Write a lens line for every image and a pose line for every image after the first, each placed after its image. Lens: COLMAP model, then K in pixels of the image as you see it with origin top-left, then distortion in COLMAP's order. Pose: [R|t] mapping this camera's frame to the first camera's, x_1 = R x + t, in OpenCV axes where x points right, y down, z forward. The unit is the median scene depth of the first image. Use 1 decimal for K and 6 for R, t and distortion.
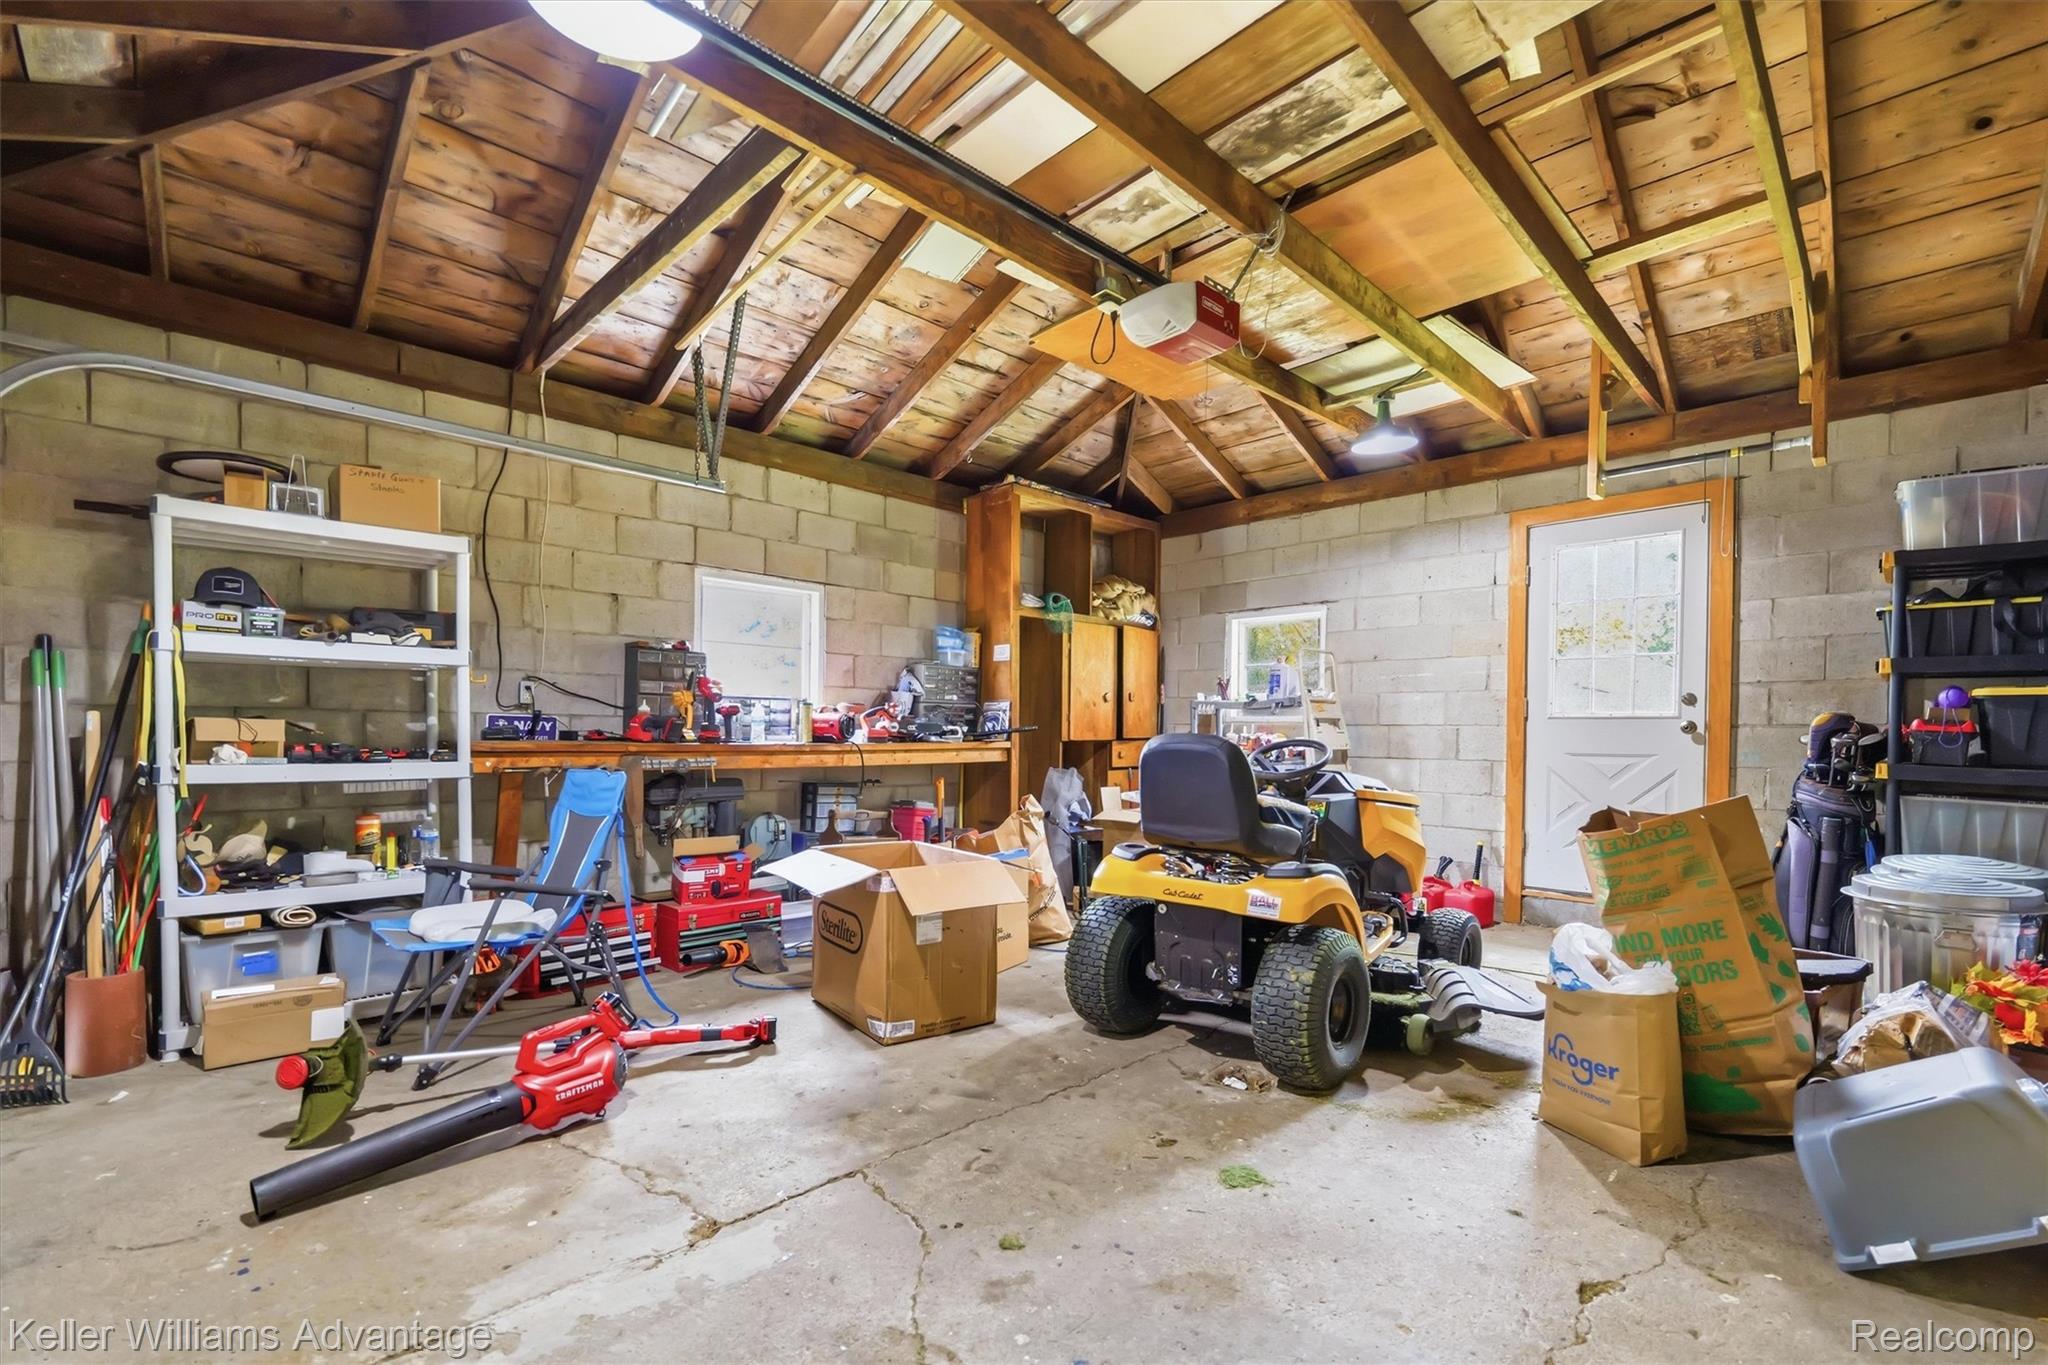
lens RADIAL K [[864.6, 0, 1027.5], [0, 864.6, 748.0], [0, 0, 1]] dist [0.000183, 0.000009]
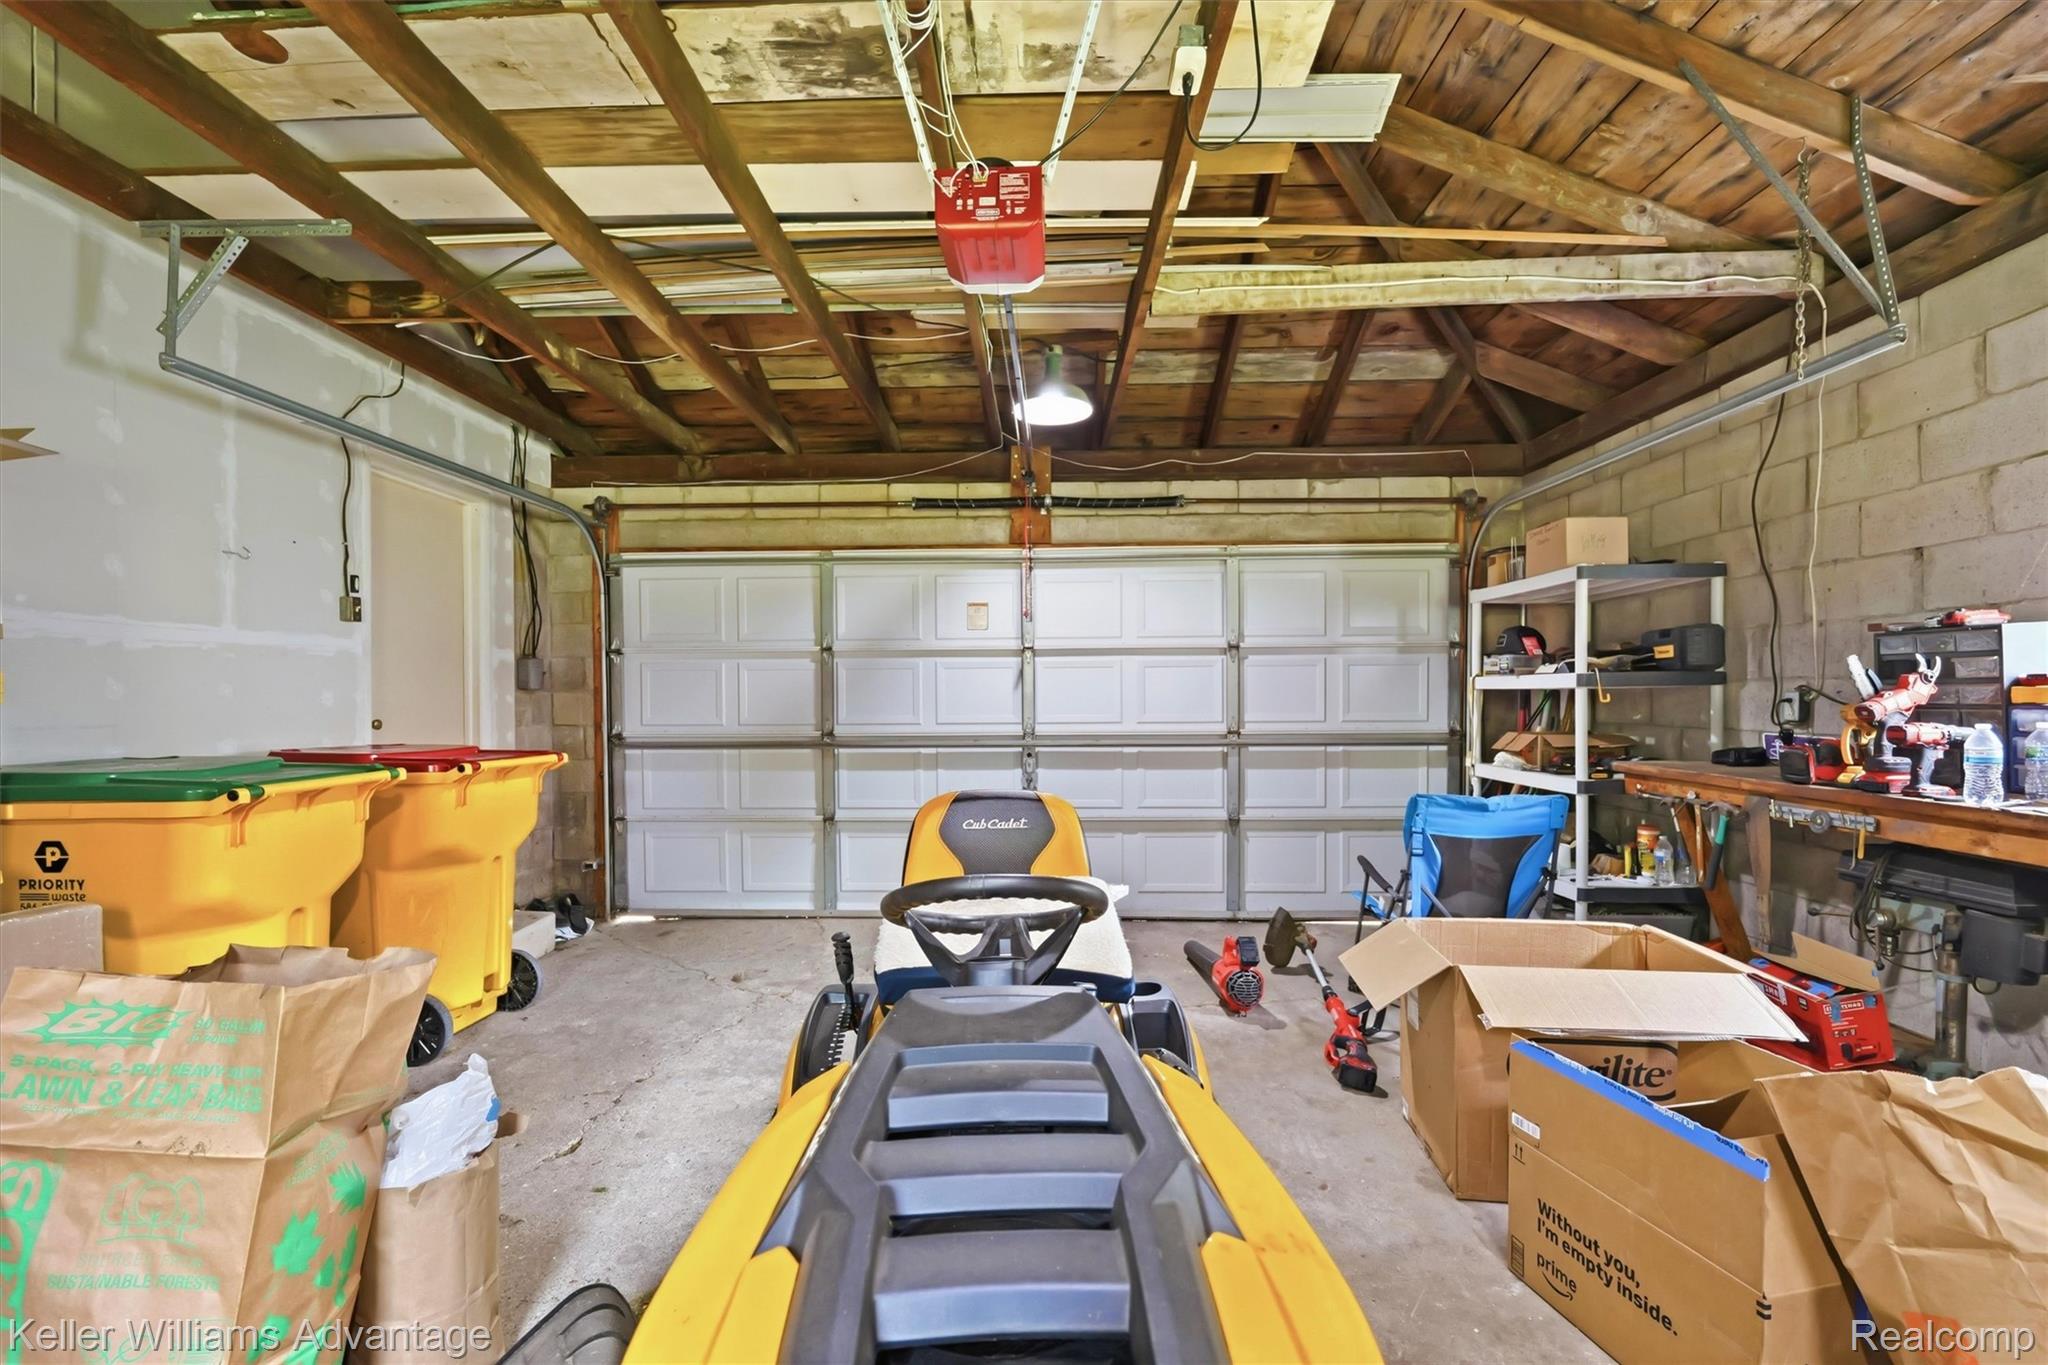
lens RADIAL K [[845.7, 0, 1024.0], [0, 845.7, 682.5], [0, 0, 1]] dist [-0.000560, -0.000130]
pose [[-0.711591, -0.015500, -0.702423, 0.452512], [-0.012631, 0.999877, -0.009269, -0.069559], [0.702480, 0.002277, -0.711699, 1.047795]]
